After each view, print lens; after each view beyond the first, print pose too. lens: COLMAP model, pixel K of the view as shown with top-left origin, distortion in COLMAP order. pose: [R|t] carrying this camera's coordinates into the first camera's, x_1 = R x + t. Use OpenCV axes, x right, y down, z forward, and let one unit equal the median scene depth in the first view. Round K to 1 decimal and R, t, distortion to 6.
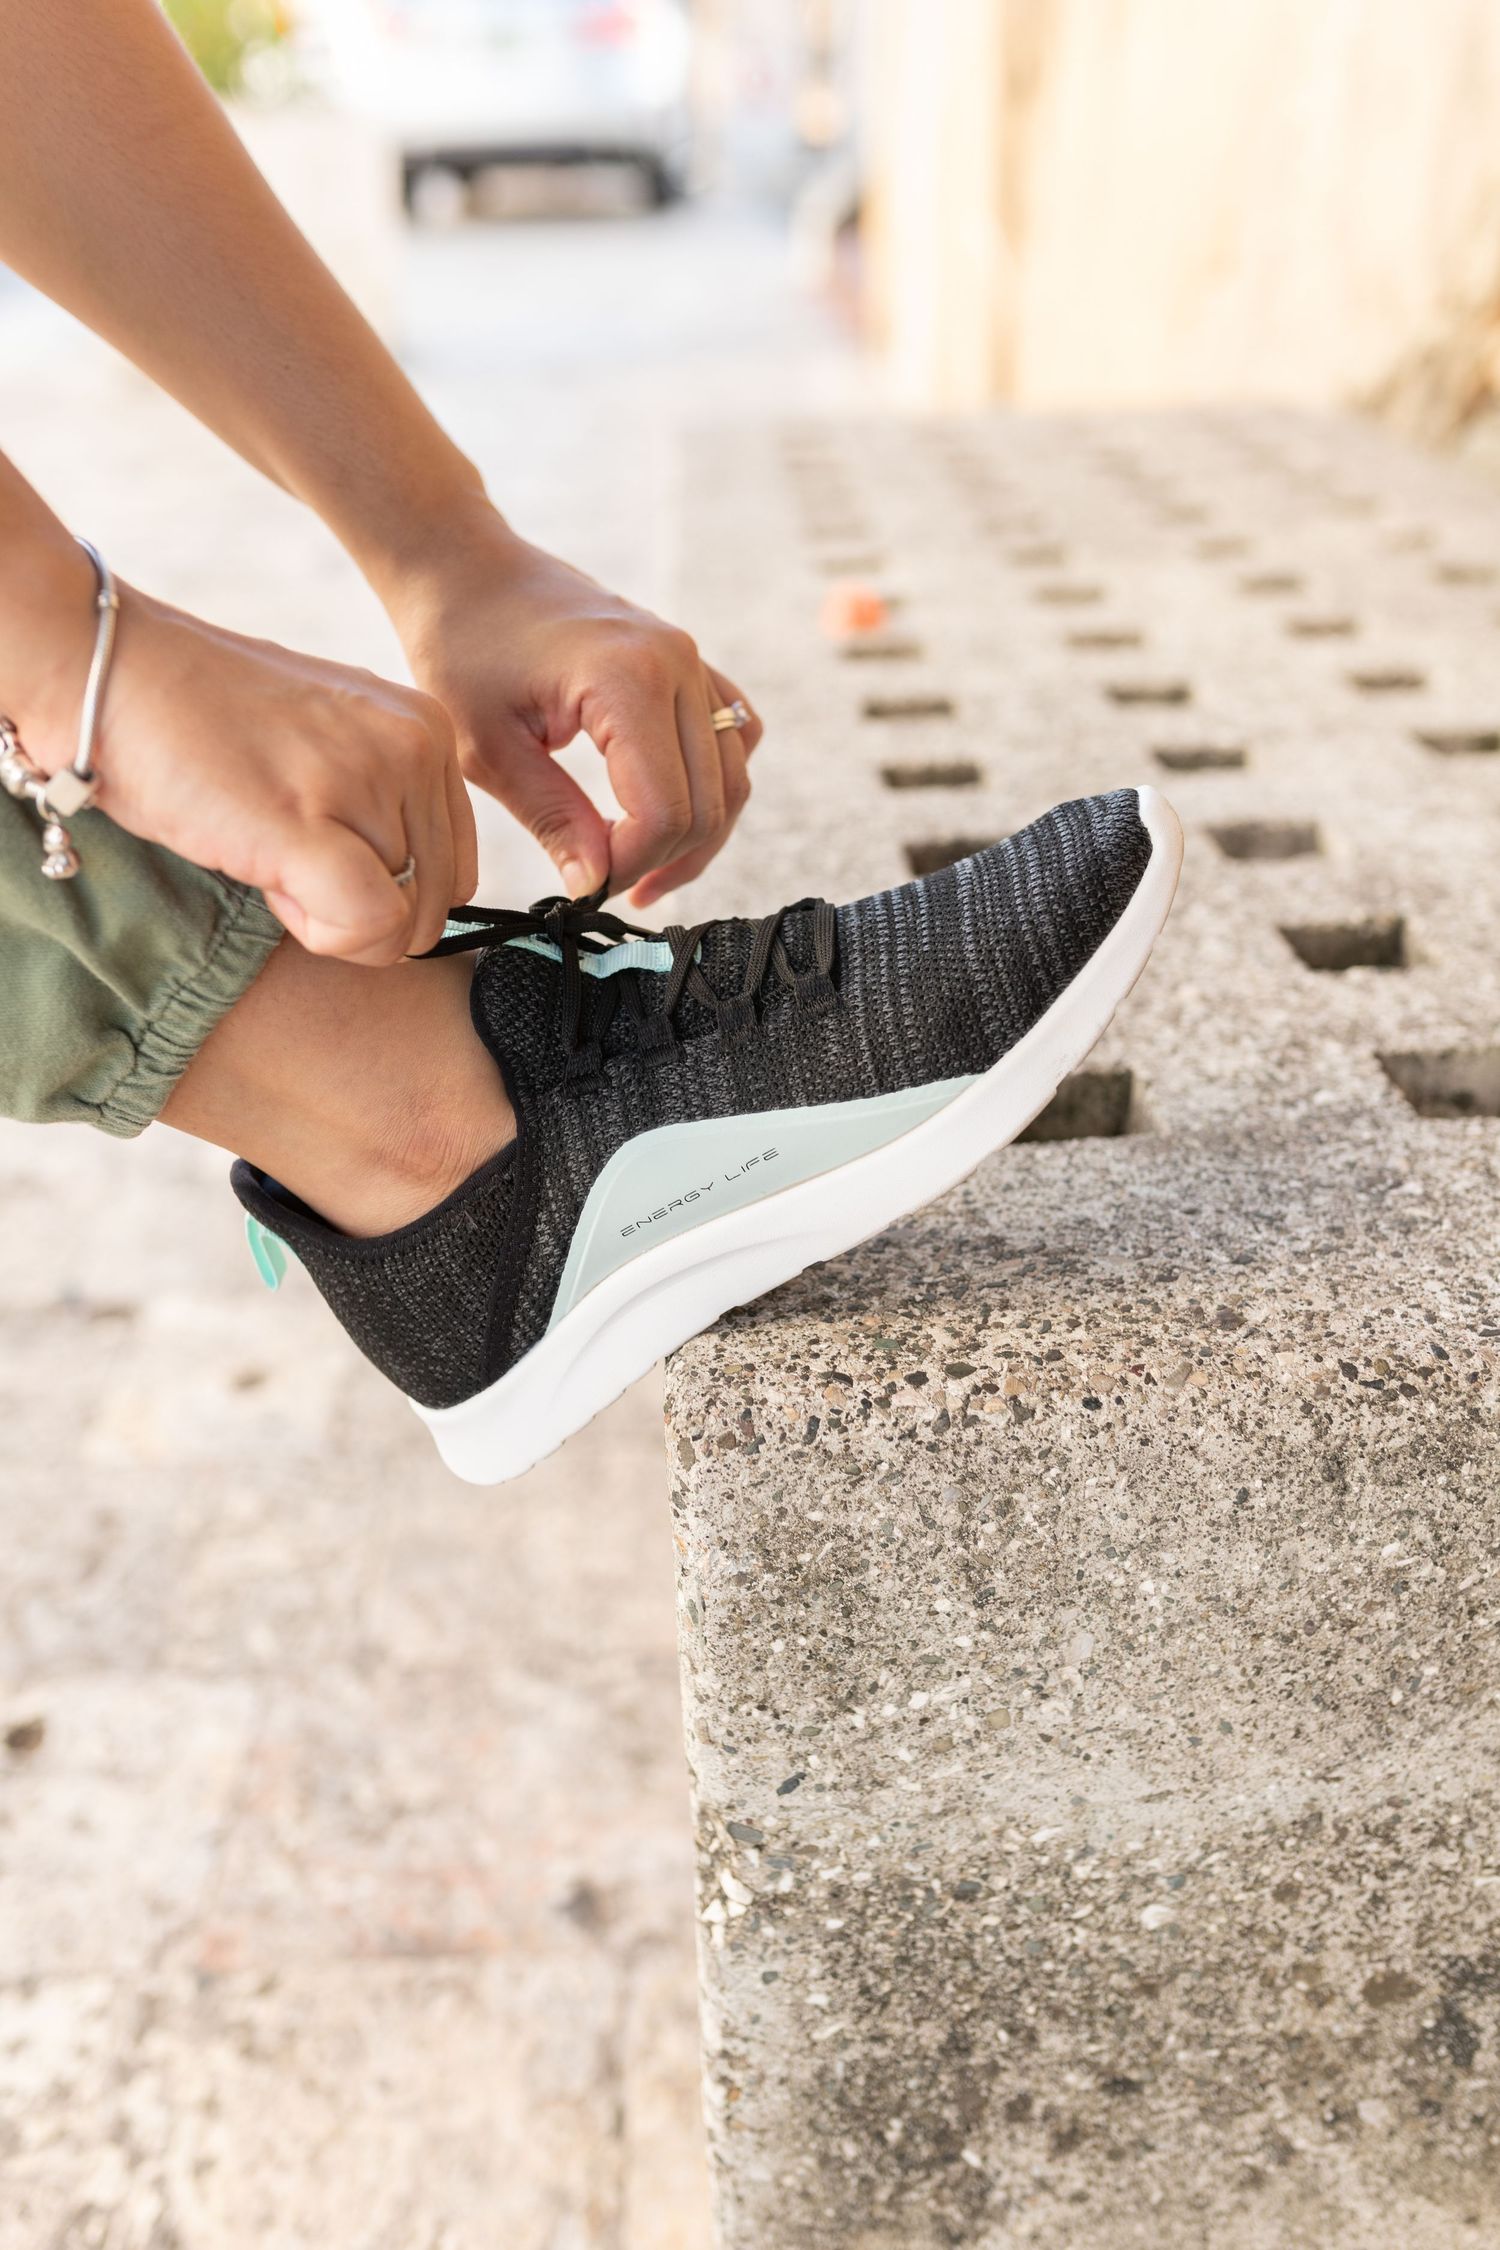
lens RADIAL K [[2201.3, 0, 750.0], [0, 2201.3, 1125.0], [0, 0, 1]] dist [0.095776, -0.122843]
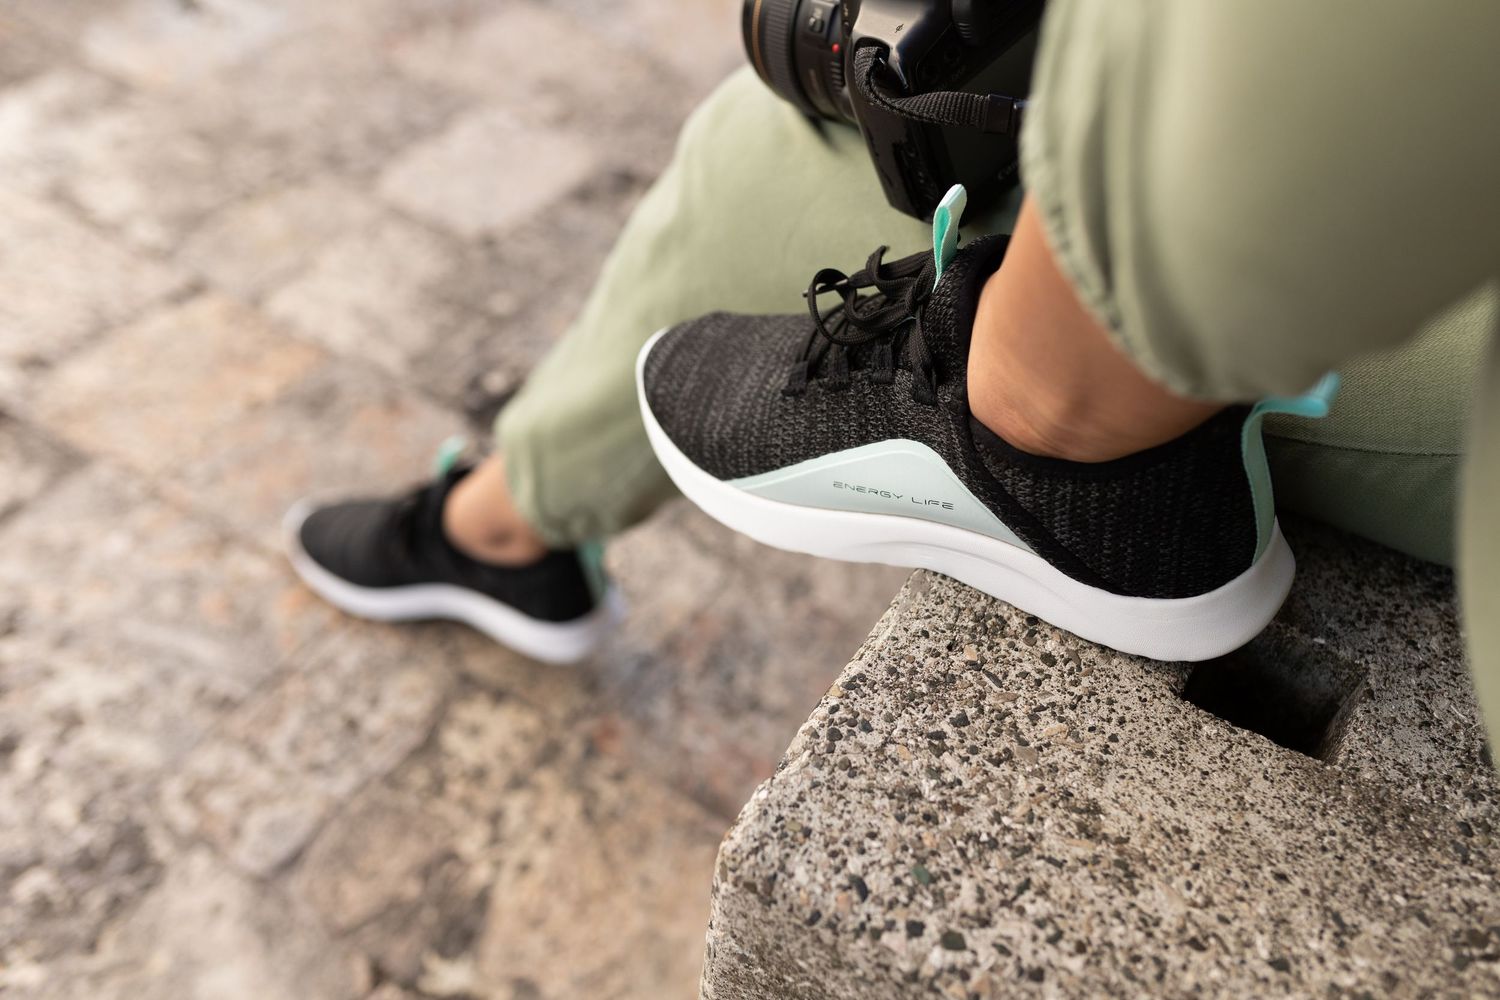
lens RADIAL K [[1467.5, 0, 750.0], [0, 1467.5, 500.0], [0, 0, 1]] dist [0.095776, -0.122843]
pose [[0.833310, 0.465268, -0.298530, 0.125904], [-0.345748, 0.860023, 0.375258, -0.325678], [0.431339, -0.209490, 0.877531, 0.321597]]
